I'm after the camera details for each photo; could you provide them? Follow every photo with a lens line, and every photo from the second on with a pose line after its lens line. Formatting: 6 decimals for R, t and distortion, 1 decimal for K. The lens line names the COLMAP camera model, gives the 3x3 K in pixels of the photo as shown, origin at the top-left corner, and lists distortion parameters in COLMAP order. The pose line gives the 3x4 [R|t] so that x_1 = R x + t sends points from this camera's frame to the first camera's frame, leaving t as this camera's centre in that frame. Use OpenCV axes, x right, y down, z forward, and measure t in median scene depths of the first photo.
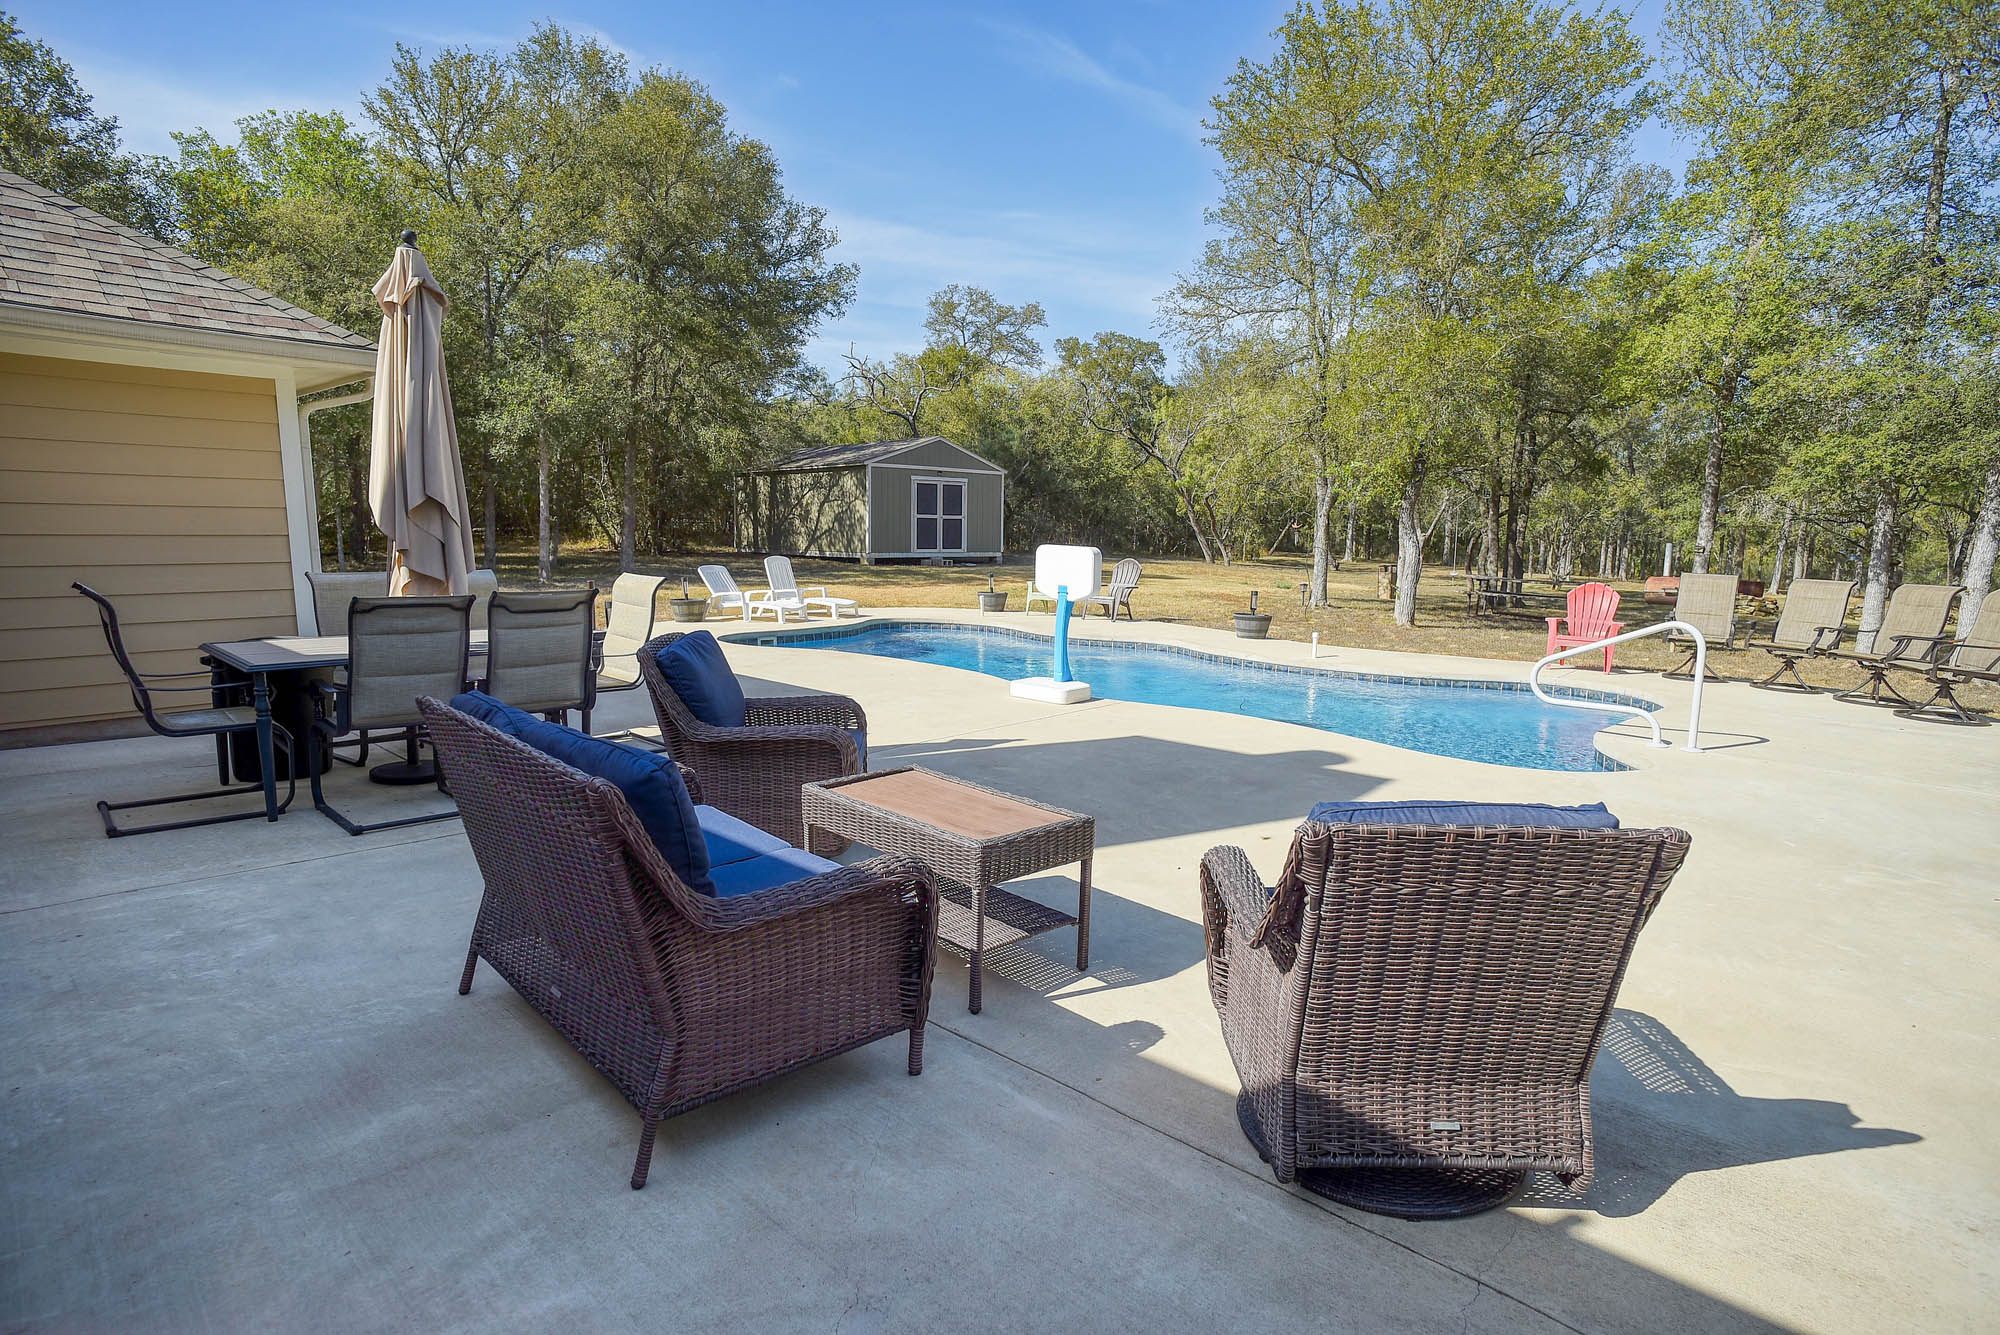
lens RADIAL K [[1030.4, 0, 989.3], [0, 1030.4, 672.2], [0, 0, 1]] dist [-0.014179, 0.008188]
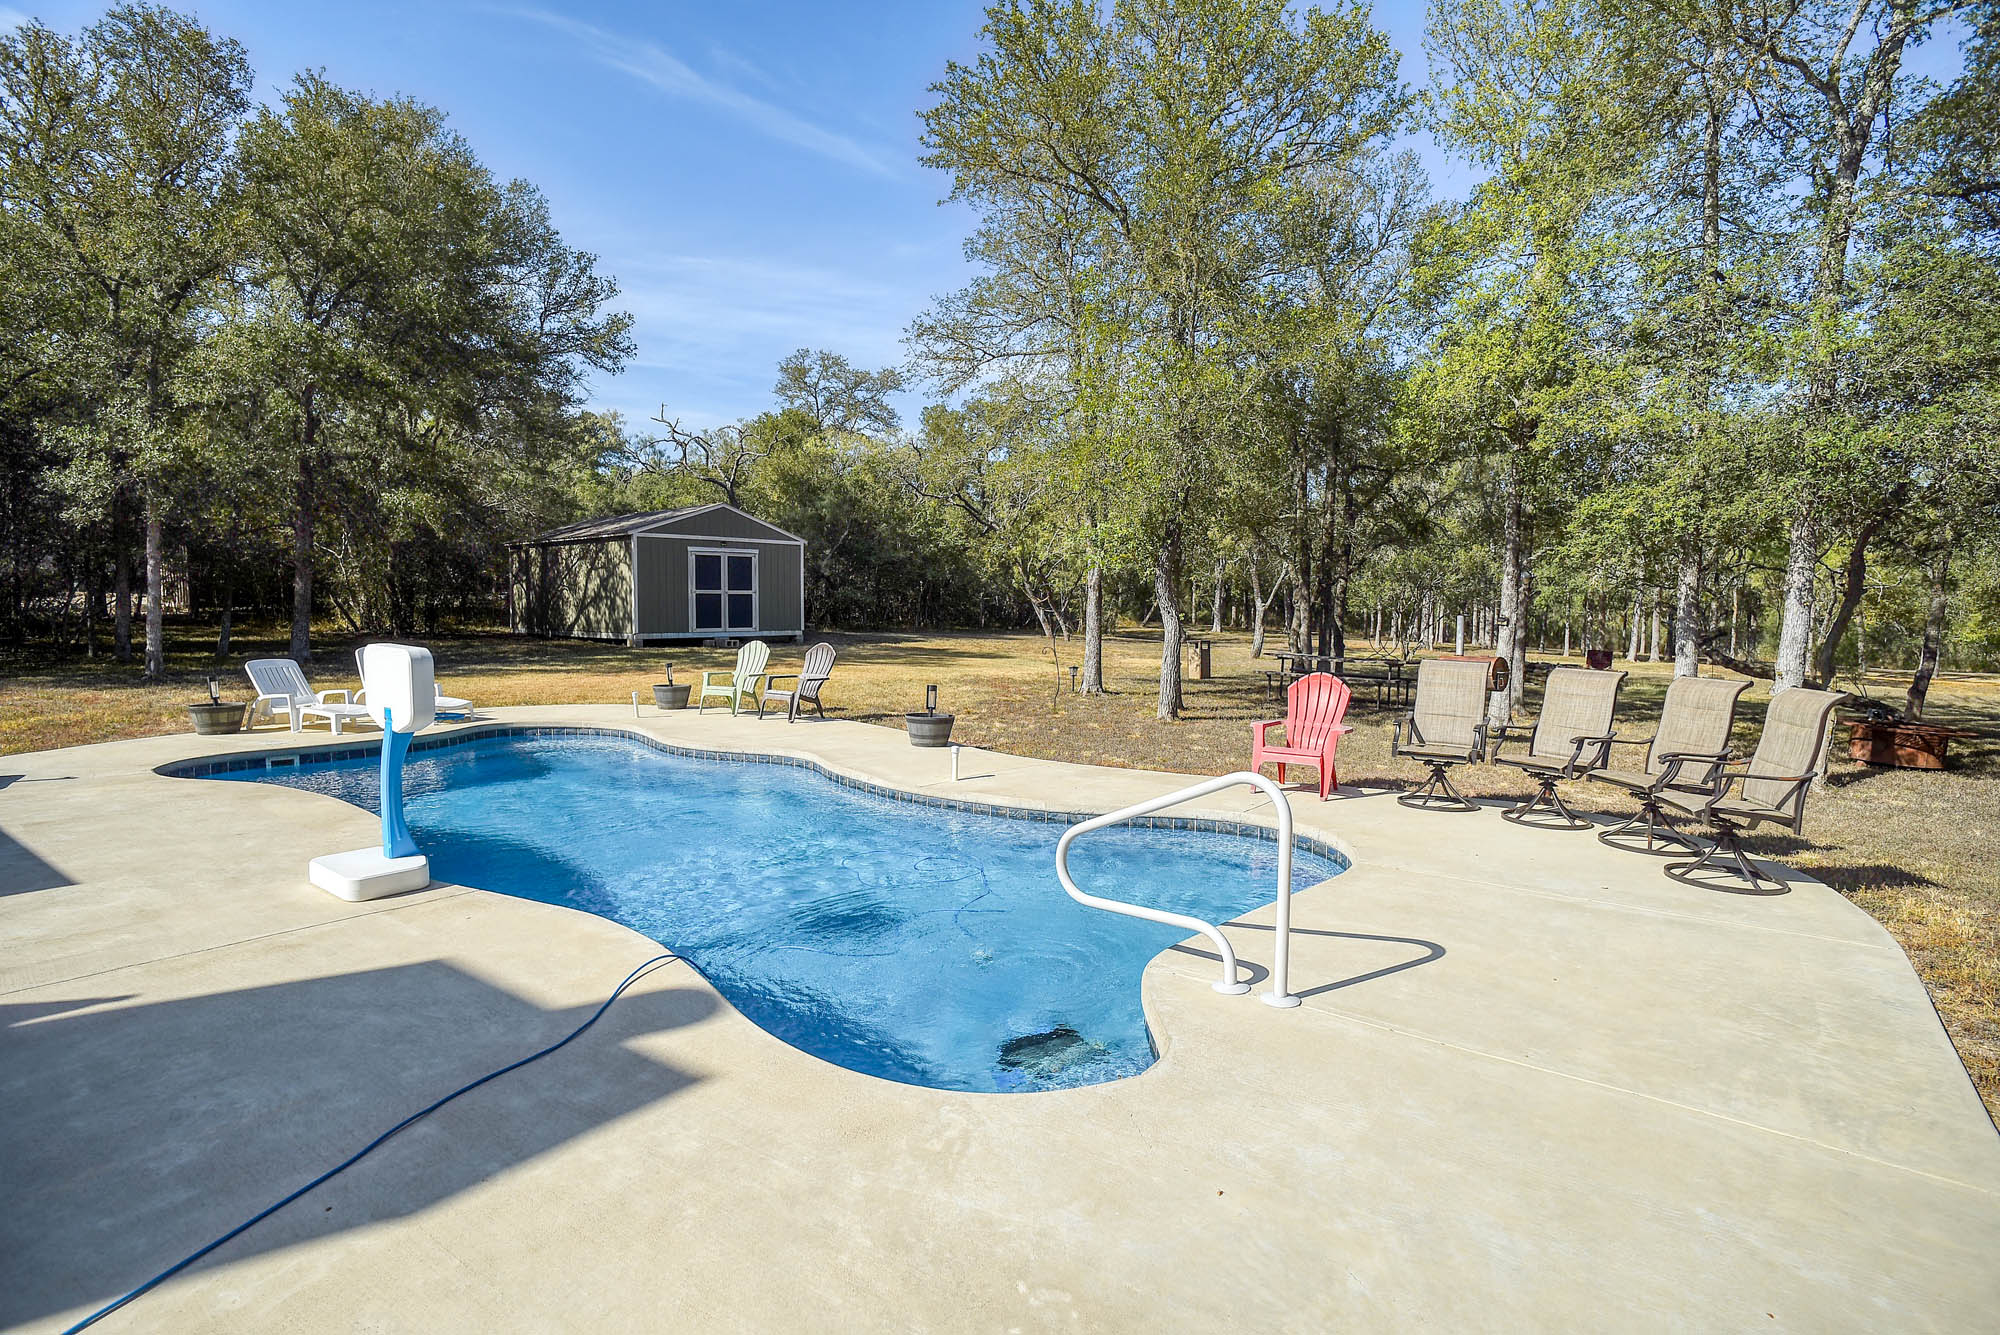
lens RADIAL K [[1030.4, 0, 1003.5], [0, 1030.4, 663.5], [0, 0, 1]] dist [-0.014179, 0.008188]
pose [[0.996633, -0.015053, 0.080593, 0.125188], [0.021235, 0.996850, -0.076414, -0.017220], [-0.079189, 0.077868, 0.993814, 0.111272]]
